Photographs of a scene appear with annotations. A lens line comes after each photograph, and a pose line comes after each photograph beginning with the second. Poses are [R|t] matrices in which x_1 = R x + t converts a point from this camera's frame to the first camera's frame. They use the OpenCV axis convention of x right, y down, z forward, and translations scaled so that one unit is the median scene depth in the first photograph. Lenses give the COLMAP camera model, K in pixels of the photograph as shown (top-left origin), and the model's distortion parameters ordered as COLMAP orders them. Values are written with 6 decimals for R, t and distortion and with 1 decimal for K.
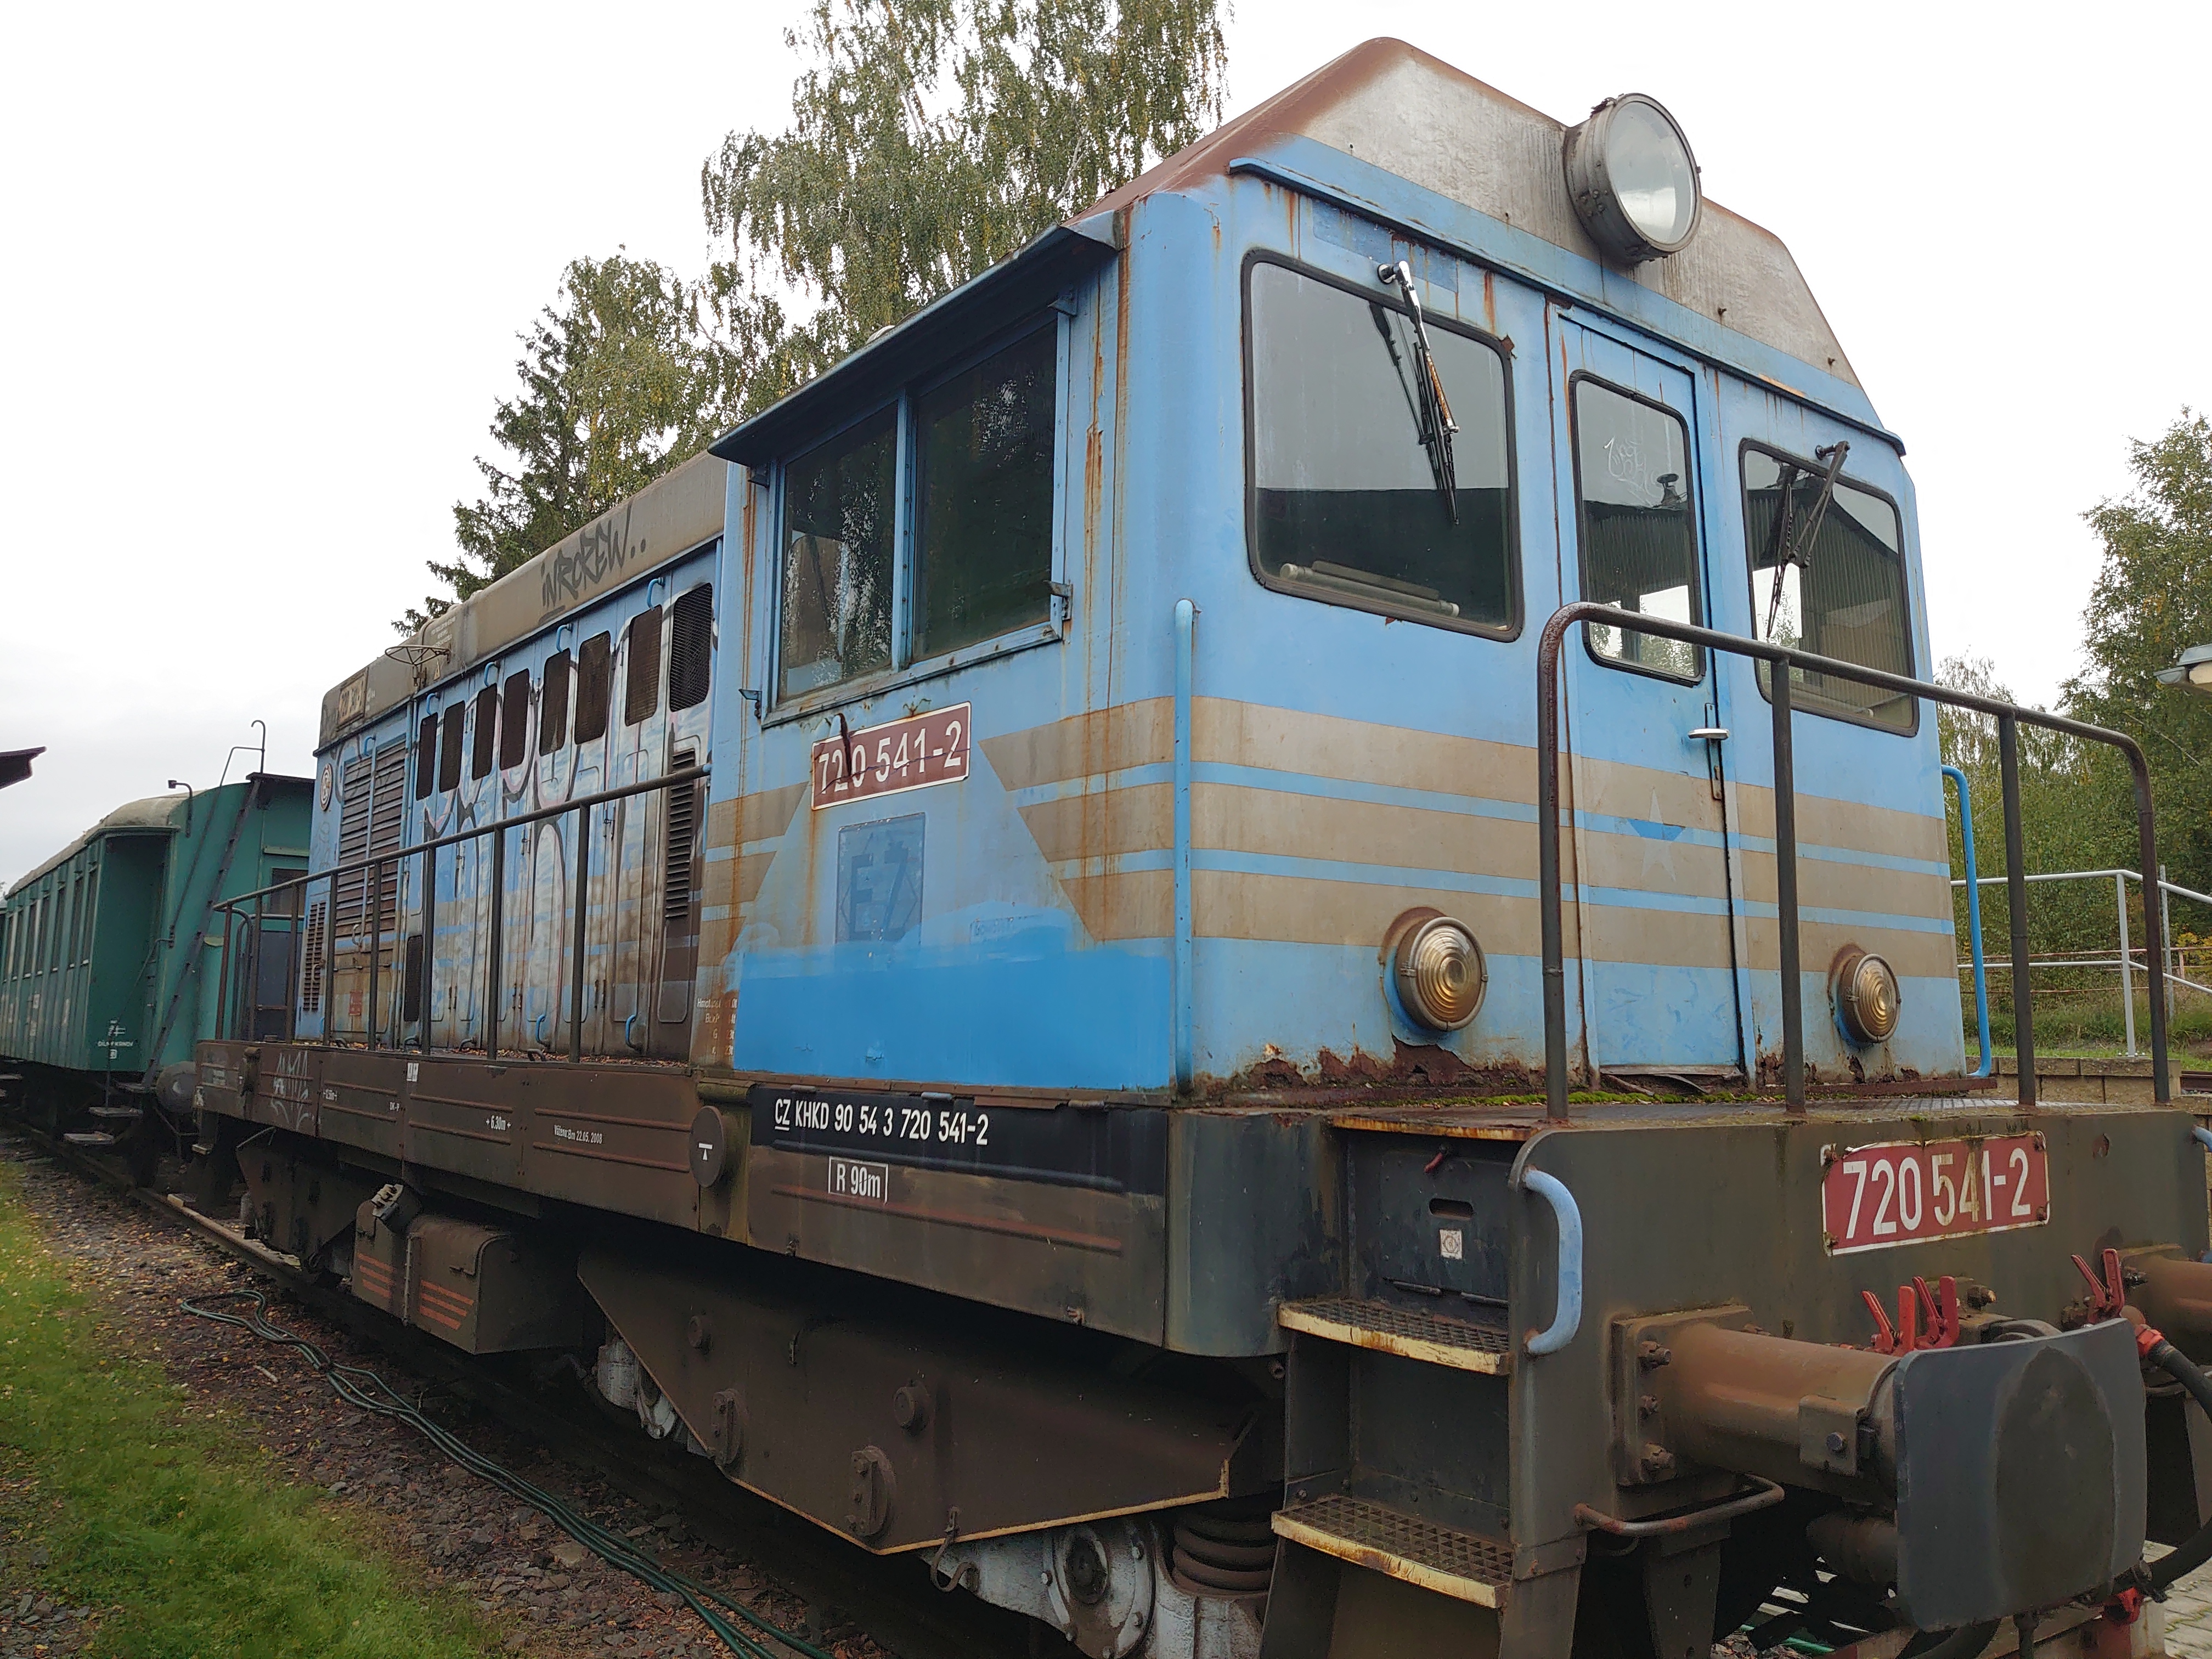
lens RADIAL K [[1690.4, 0, 1106.5], [0, 1690.4, 822.2], [0, 0, 1]] dist [0.013592, -0.003231]
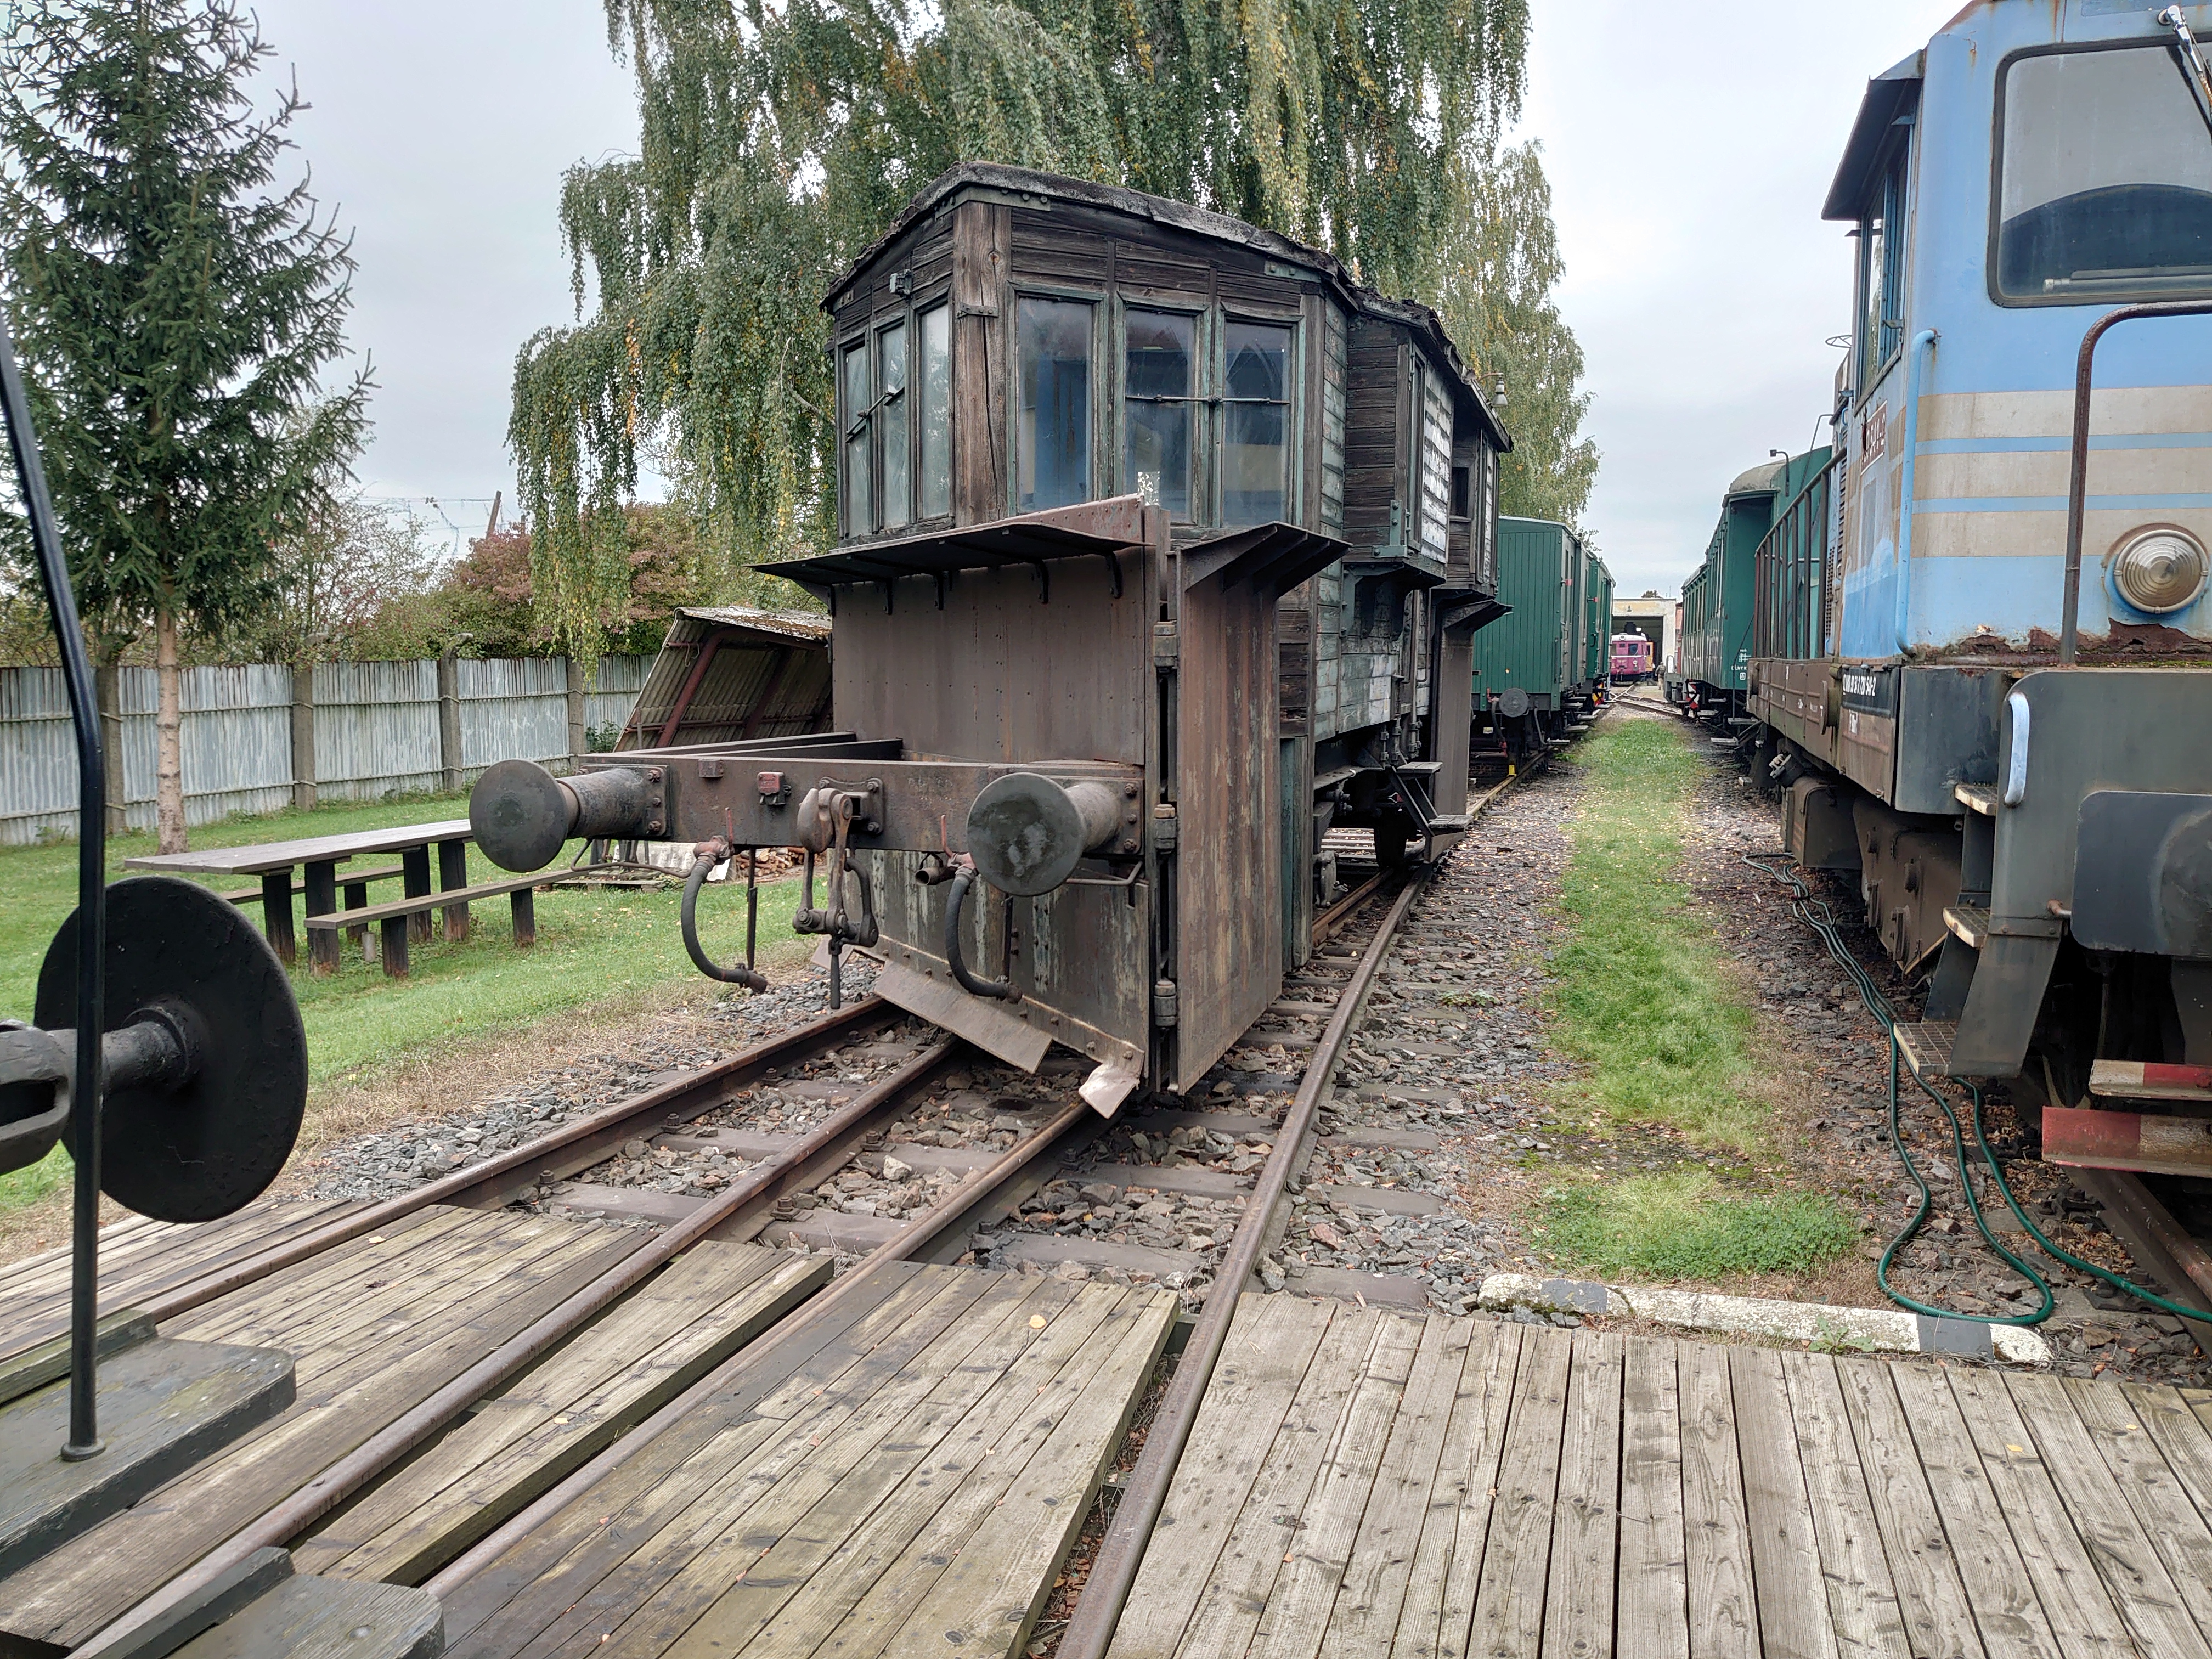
lens RADIAL K [[1690.4, 0, 1107.5], [0, 1690.4, 827.6], [0, 0, 1]] dist [0.013592, -0.003231]
pose [[0.576325, 0.073478, -0.813911, 0.864333], [0.101968, 0.981701, 0.160828, -0.015056], [0.810834, -0.175682, 0.558286, -0.502975]]
